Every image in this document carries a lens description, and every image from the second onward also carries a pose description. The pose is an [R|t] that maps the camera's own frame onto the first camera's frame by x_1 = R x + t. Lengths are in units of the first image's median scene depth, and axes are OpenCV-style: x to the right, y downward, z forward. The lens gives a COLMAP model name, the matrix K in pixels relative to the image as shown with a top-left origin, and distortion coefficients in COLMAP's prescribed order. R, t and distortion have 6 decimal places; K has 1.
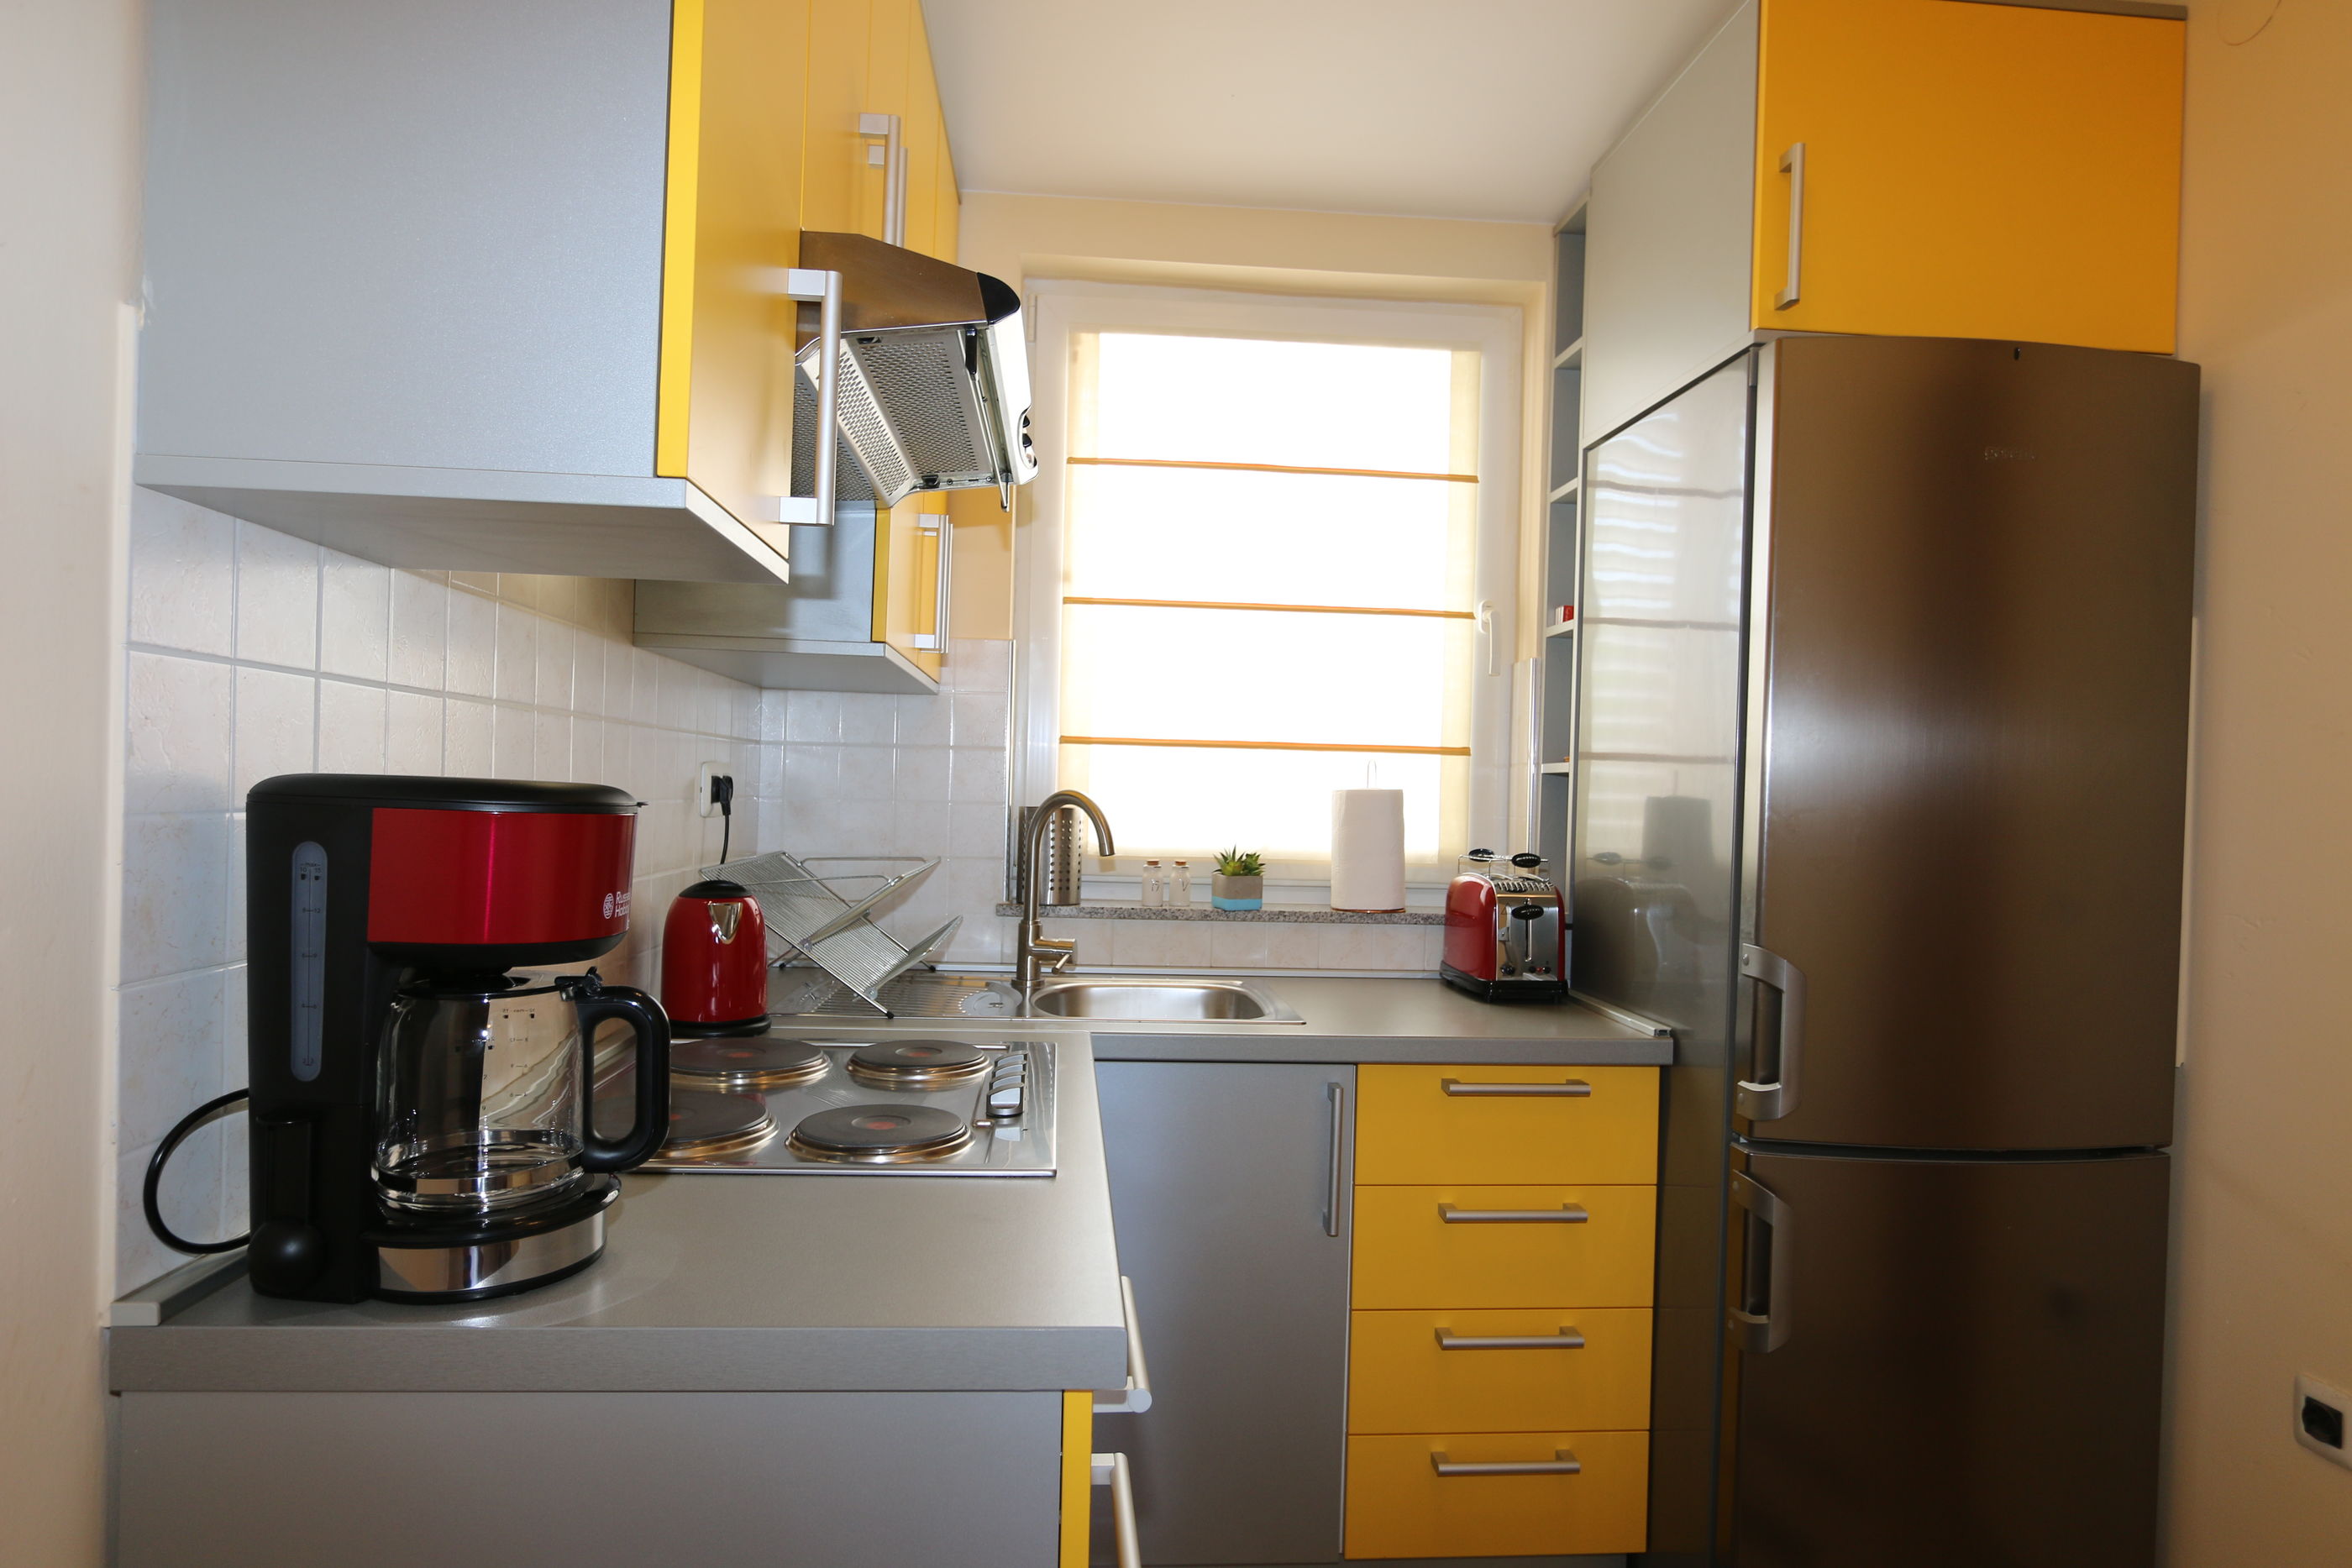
lens RADIAL K [[1297.7, 0, 1163.3], [0, 1297.7, 792.6], [0, 0, 1]] dist [-0.003877, -0.000313]
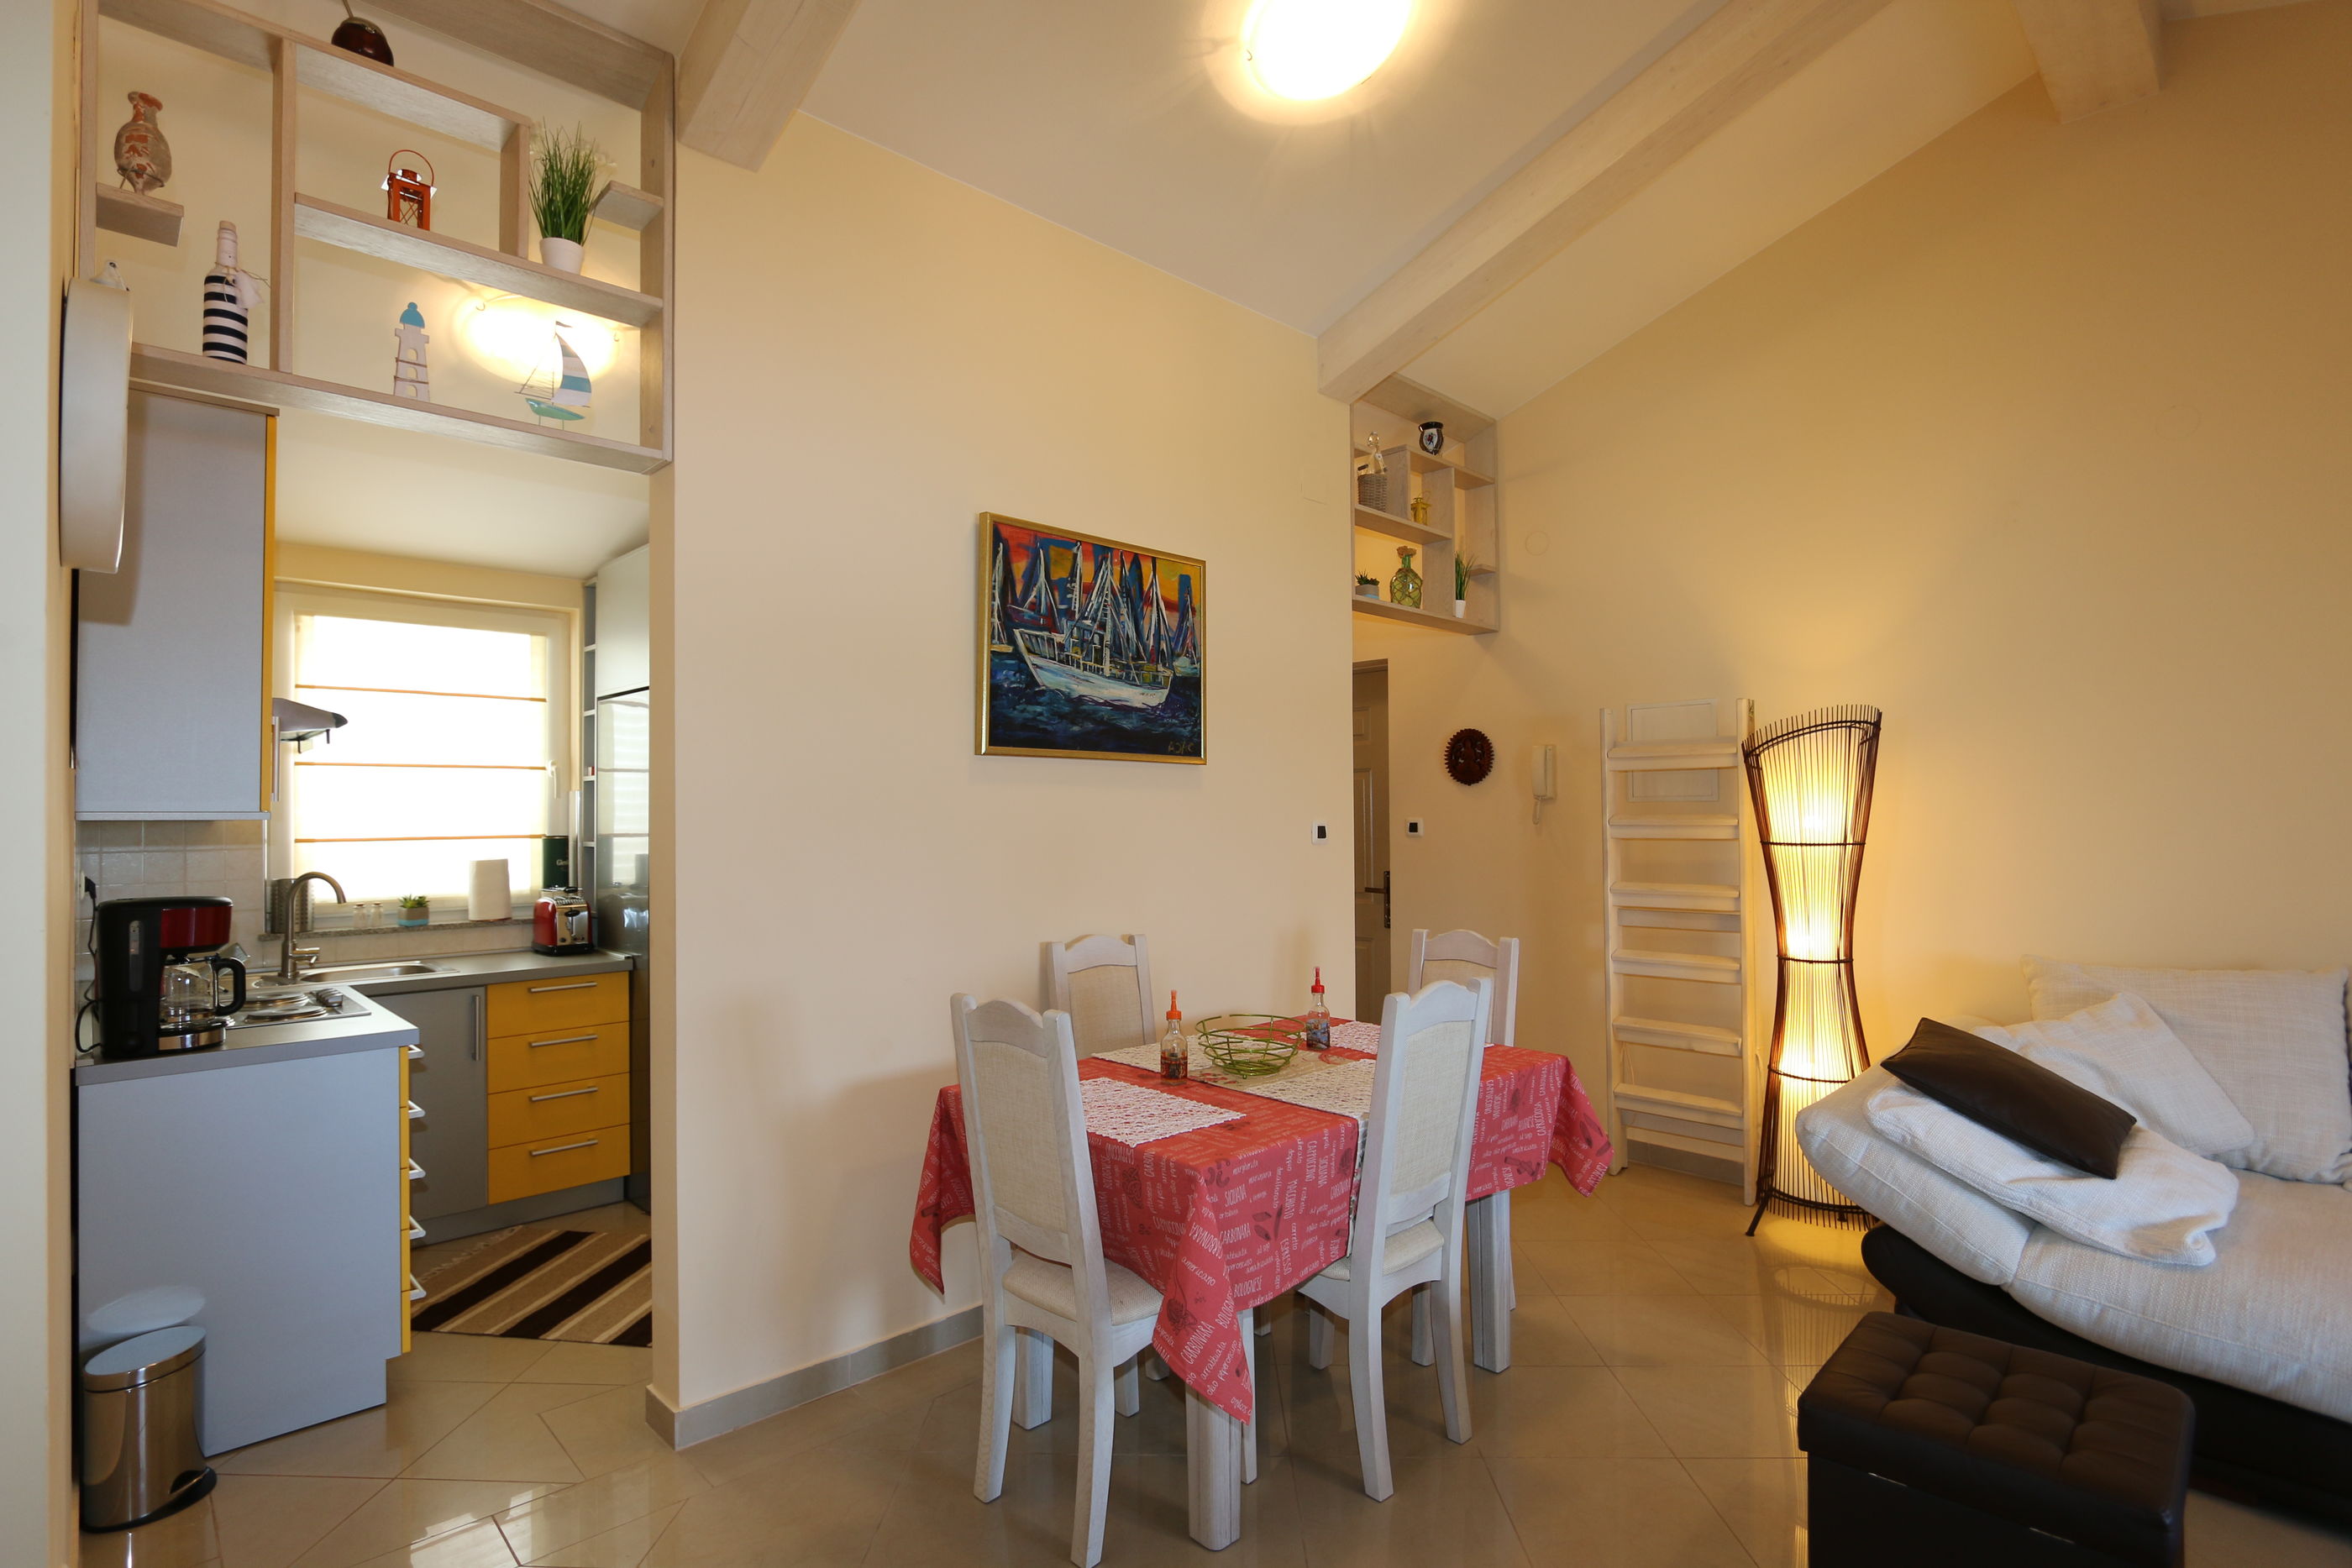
lens RADIAL K [[1191.8, 0, 1168.6], [0, 1191.8, 786.9], [0, 0, 1]] dist [-0.013020, 0.002102]
pose [[0.782957, -0.023374, 0.621636, -0.156764], [0.032621, 0.999462, -0.003506, -0.074299], [-0.621220, 0.023023, 0.783298, -1.088969]]
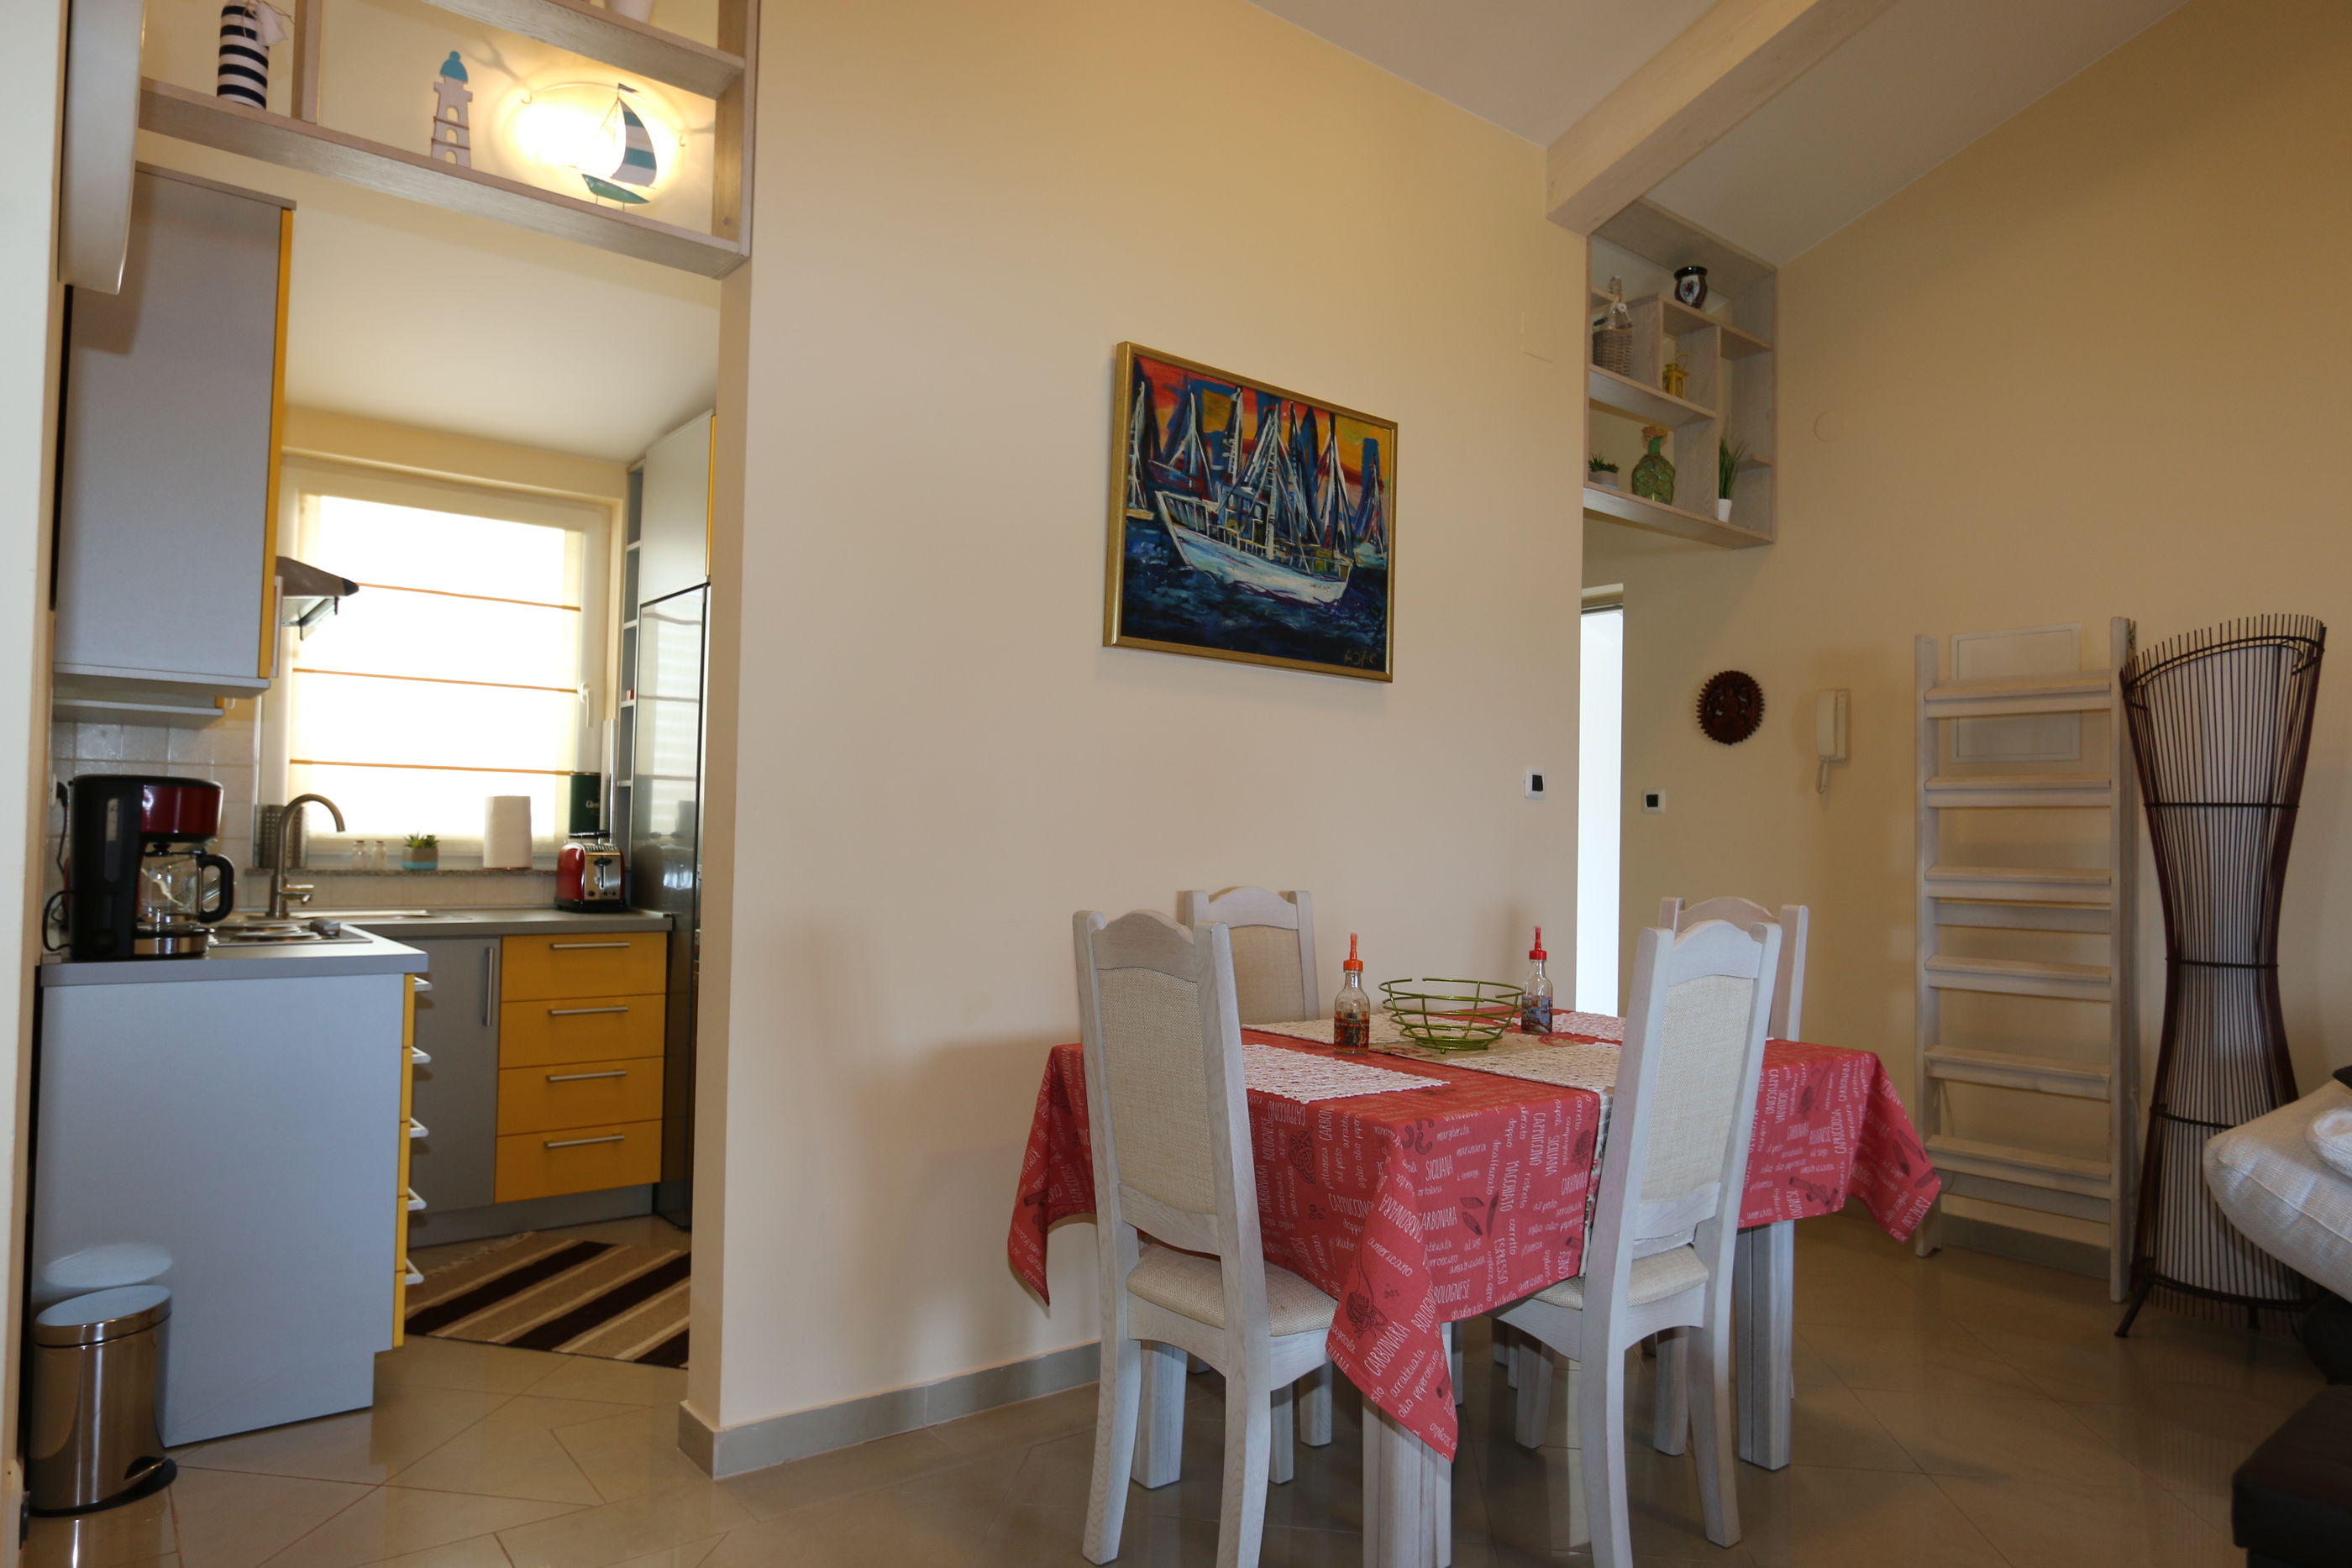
lens RADIAL K [[1491.0, 0, 1157.3], [0, 1491.0, 792.2], [0, 0, 1]] dist [-0.010826, 0.007789]
pose [[0.842712, 0.008239, 0.538302, -0.167109], [0.003609, 0.999774, -0.020951, 0.035850], [-0.538353, 0.019598, 0.842491, -1.048479]]
